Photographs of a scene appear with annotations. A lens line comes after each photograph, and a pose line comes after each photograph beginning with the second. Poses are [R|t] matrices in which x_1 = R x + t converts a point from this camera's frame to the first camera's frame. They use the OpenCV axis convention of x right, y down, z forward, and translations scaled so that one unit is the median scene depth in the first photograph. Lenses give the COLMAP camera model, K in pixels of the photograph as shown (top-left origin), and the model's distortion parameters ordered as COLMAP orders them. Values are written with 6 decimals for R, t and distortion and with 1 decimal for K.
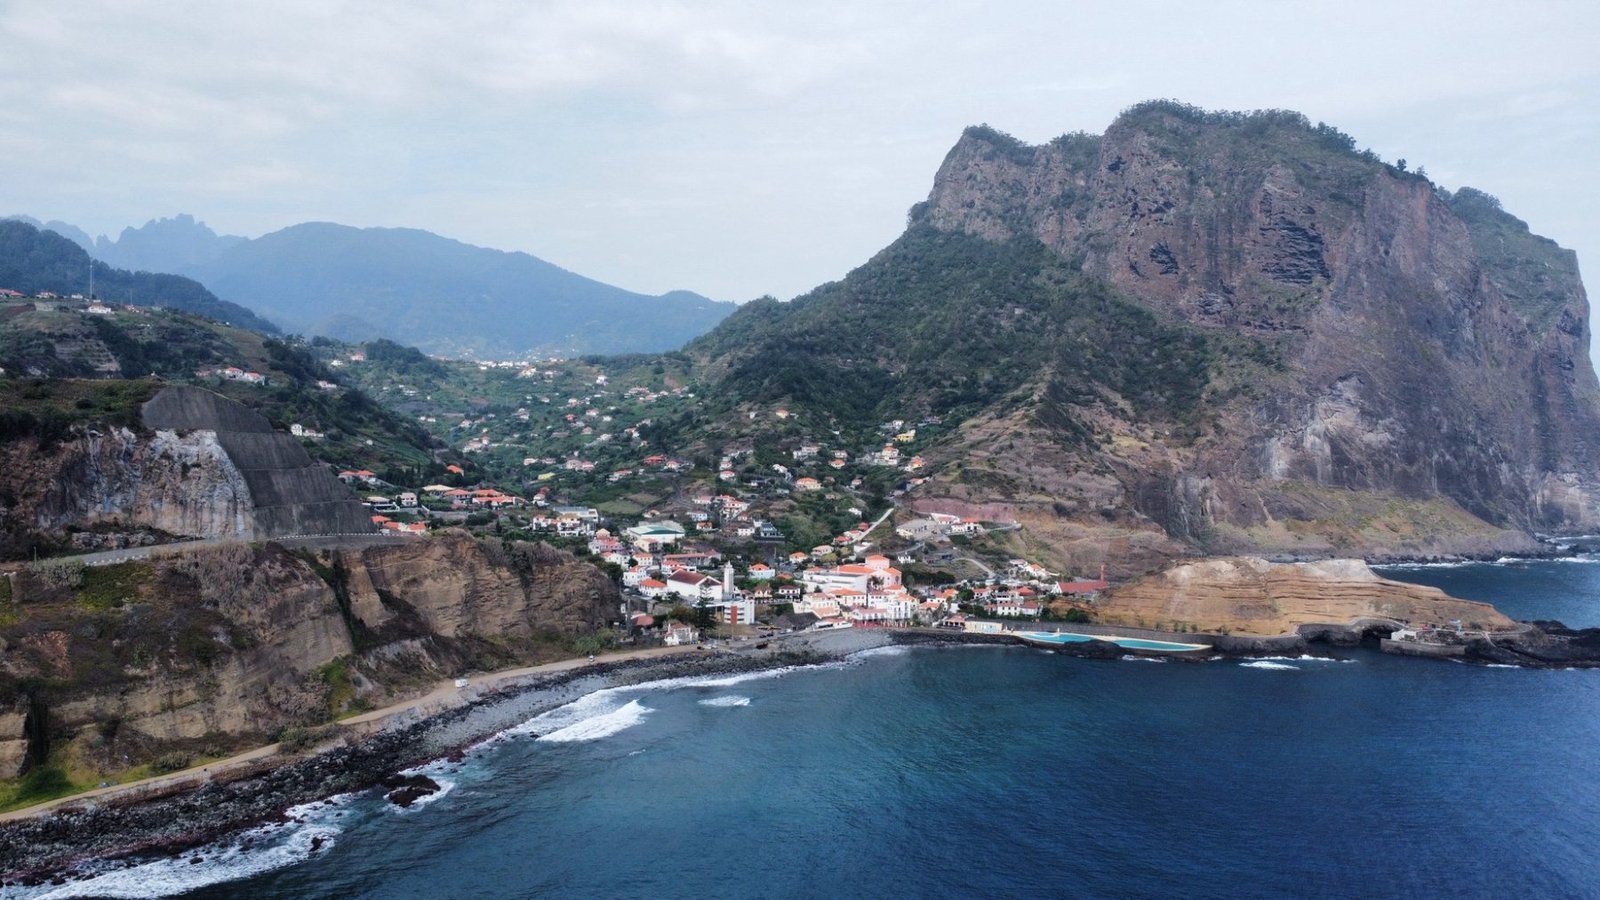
lens RADIAL K [[1202.4, 0, 802.8], [0, 1202.4, 448.7], [0, 0, 1]] dist [0.009070, -0.015124]
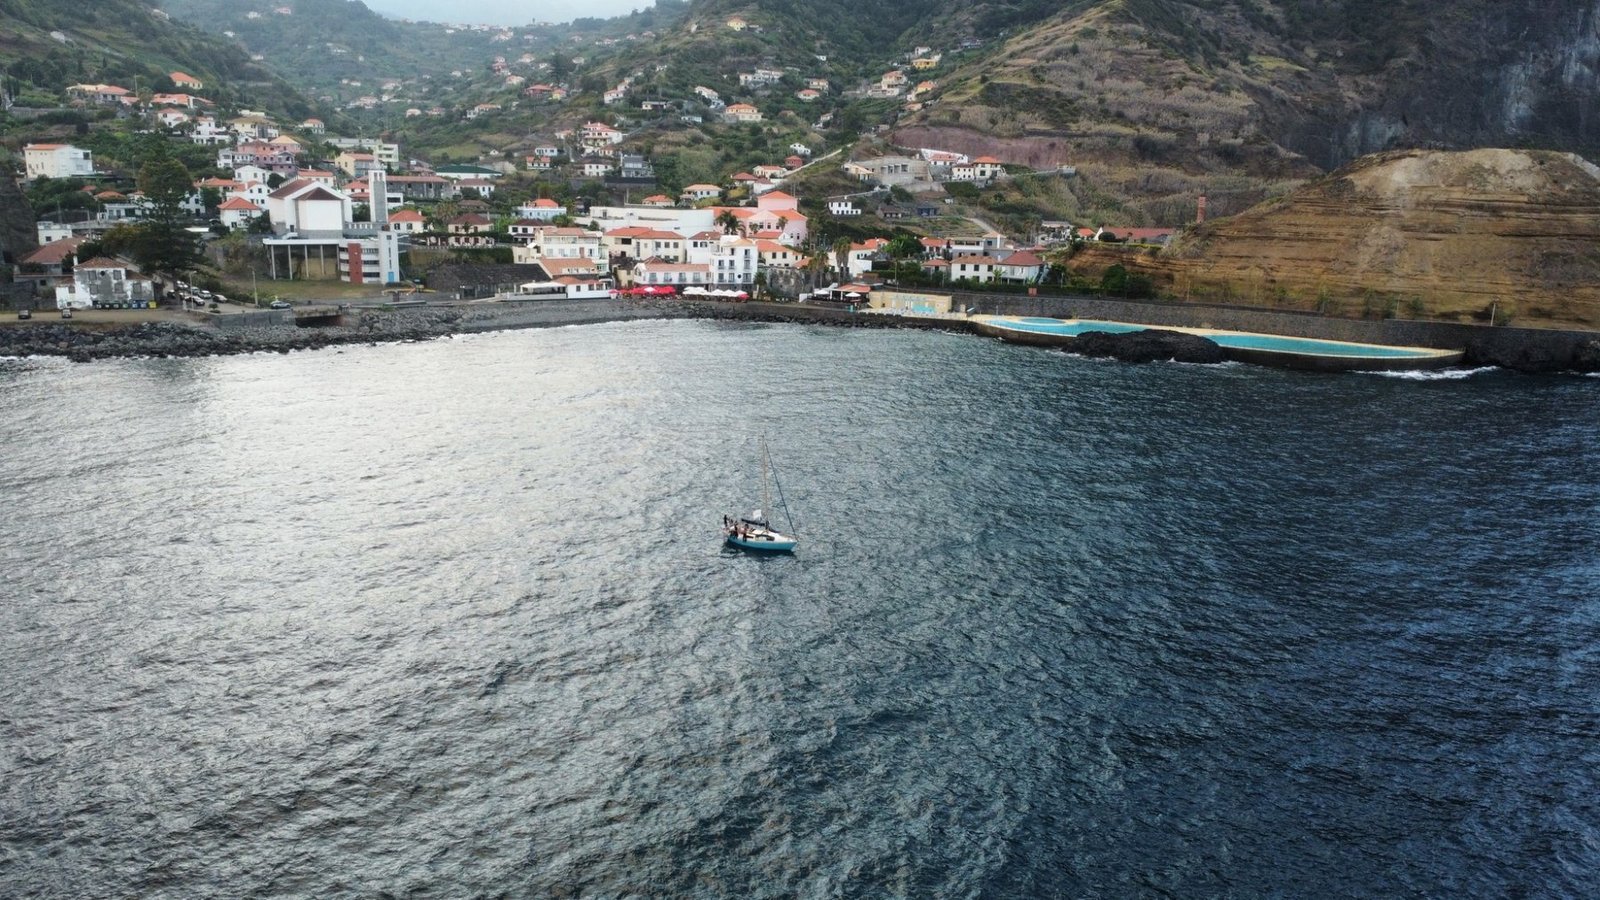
lens RADIAL K [[1202.4, 0, 793.2], [0, 1202.4, 451.1], [0, 0, 1]] dist [0.009070, -0.015124]
pose [[0.994628, 0.034276, -0.097679, 0.100709], [-0.013187, 0.977858, 0.208852, 0.071919], [0.102675, -0.206442, 0.973057, 0.363996]]
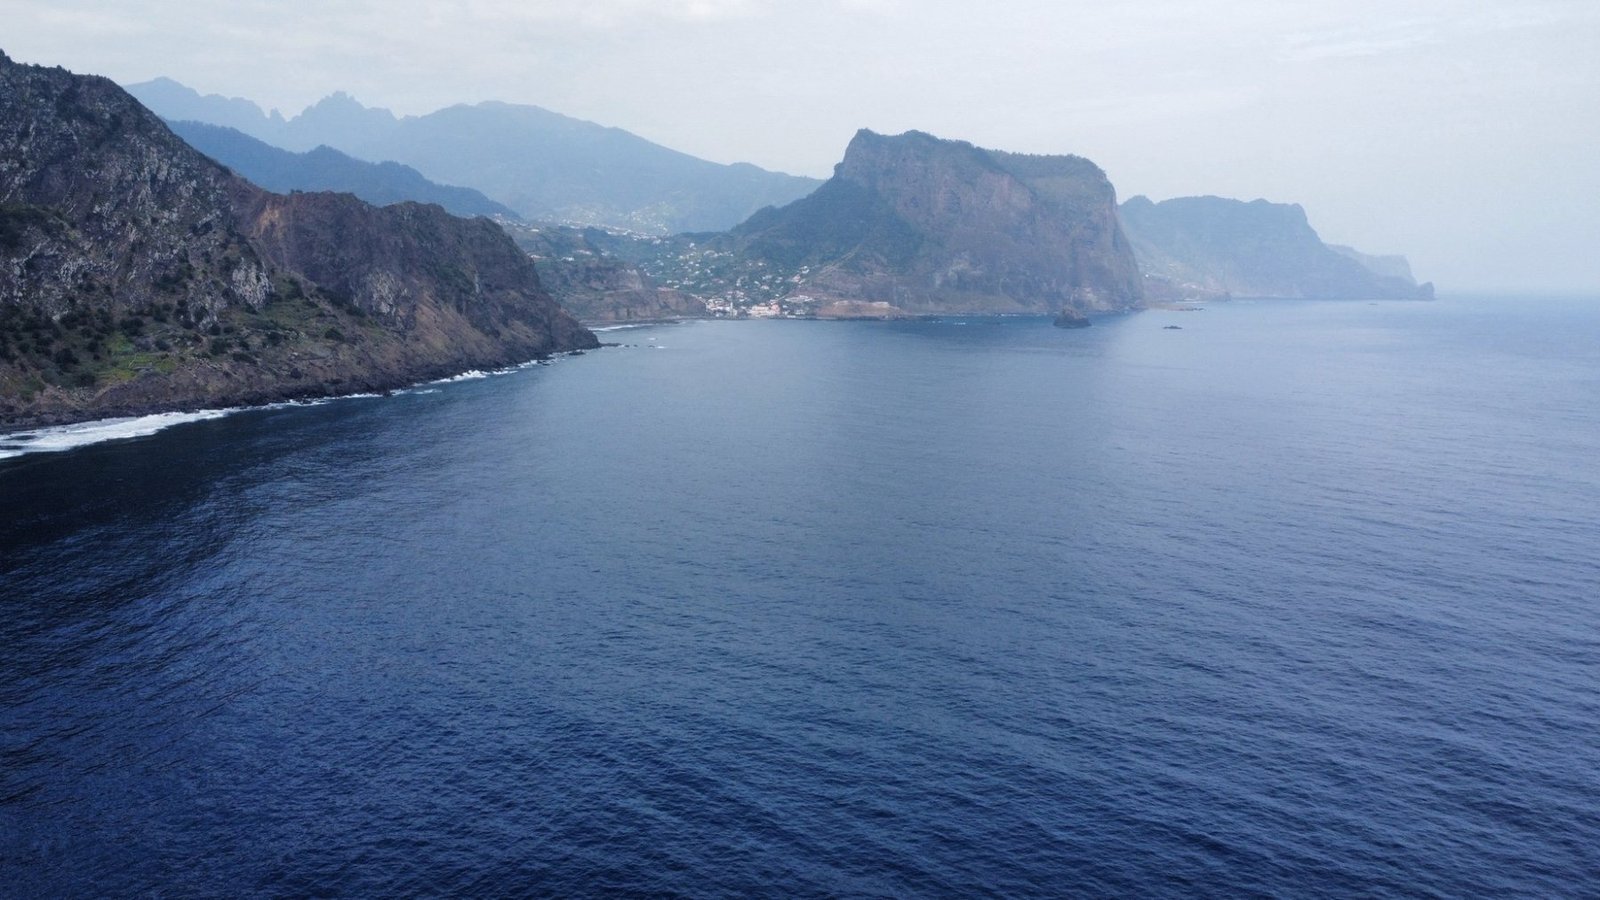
lens RADIAL K [[1202.4, 0, 801.6], [0, 1202.4, 447.5], [0, 0, 1]] dist [0.009070, -0.015124]
pose [[0.998140, 0.009458, -0.060222, 0.294522], [-0.001542, 0.991492, 0.130161, 0.035899], [0.060941, -0.129826, 0.989662, -2.144570]]
